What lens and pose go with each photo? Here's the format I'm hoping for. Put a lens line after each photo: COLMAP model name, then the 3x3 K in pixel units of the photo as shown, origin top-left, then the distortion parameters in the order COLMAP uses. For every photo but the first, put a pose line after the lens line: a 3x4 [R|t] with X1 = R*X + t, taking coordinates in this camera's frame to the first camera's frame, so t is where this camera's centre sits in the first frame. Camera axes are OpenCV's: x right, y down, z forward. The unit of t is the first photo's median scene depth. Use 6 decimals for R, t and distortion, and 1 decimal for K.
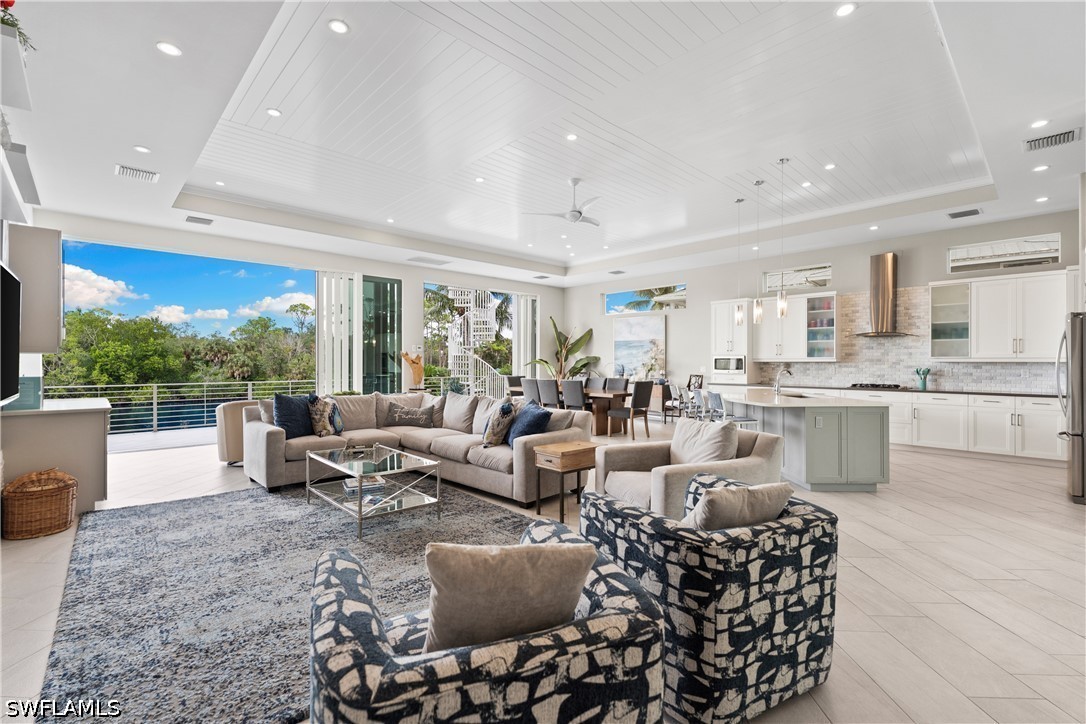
lens RADIAL K [[492.7, 0, 543.4], [0, 492.7, 362.0], [0, 0, 1]] dist [0.019563, -0.000424]
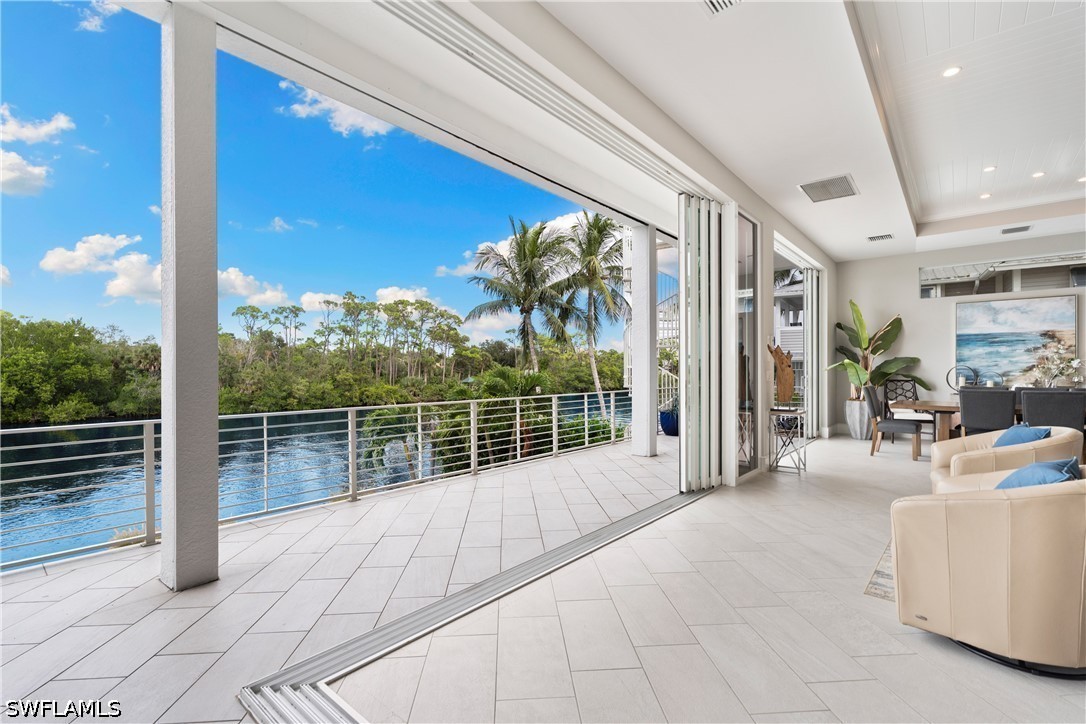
lens RADIAL K [[492.7, 0, 540.1], [0, 492.7, 369.0], [0, 0, 1]] dist [0.019563, -0.000424]
pose [[0.993501, -0.003879, 0.113760, -0.741121], [0.004229, 0.999987, -0.002837, 0.008407], [-0.113748, 0.003300, 0.993504, 0.514004]]
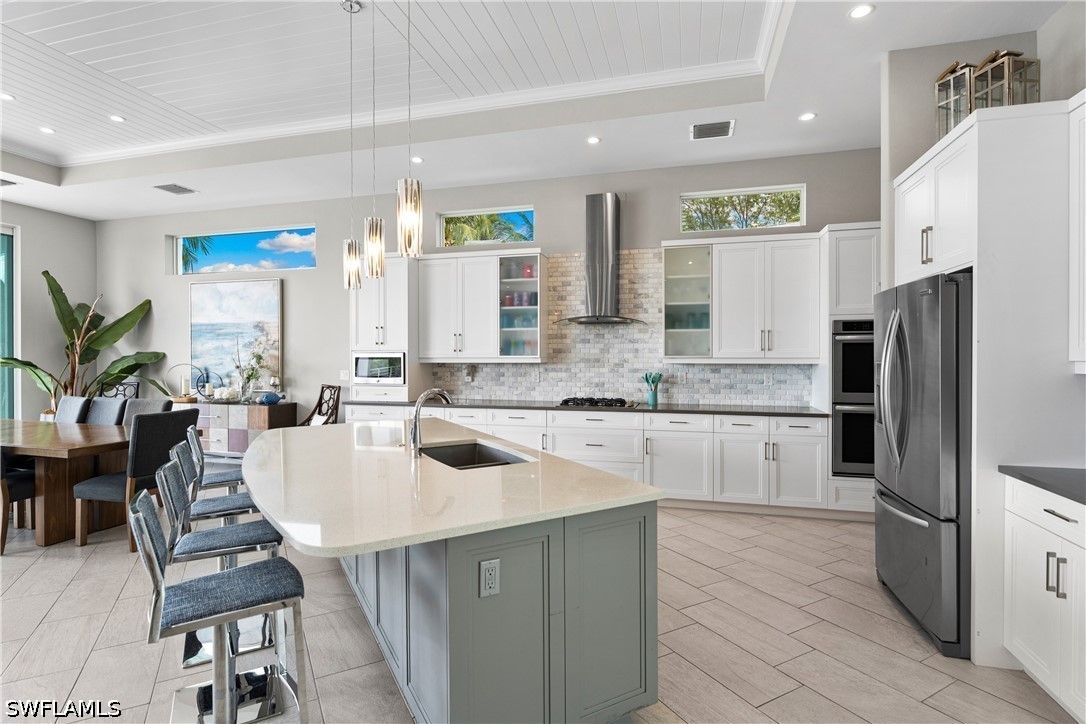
lens RADIAL K [[517.7, 0, 541.2], [0, 517.7, 356.3], [0, 0, 1]] dist [-0.004122, -0.000238]
pose [[0.859009, -0.006131, 0.511923, 0.260033], [0.002966, 0.999971, 0.006999, -0.013335], [-0.511952, -0.004494, 0.859003, 0.445038]]
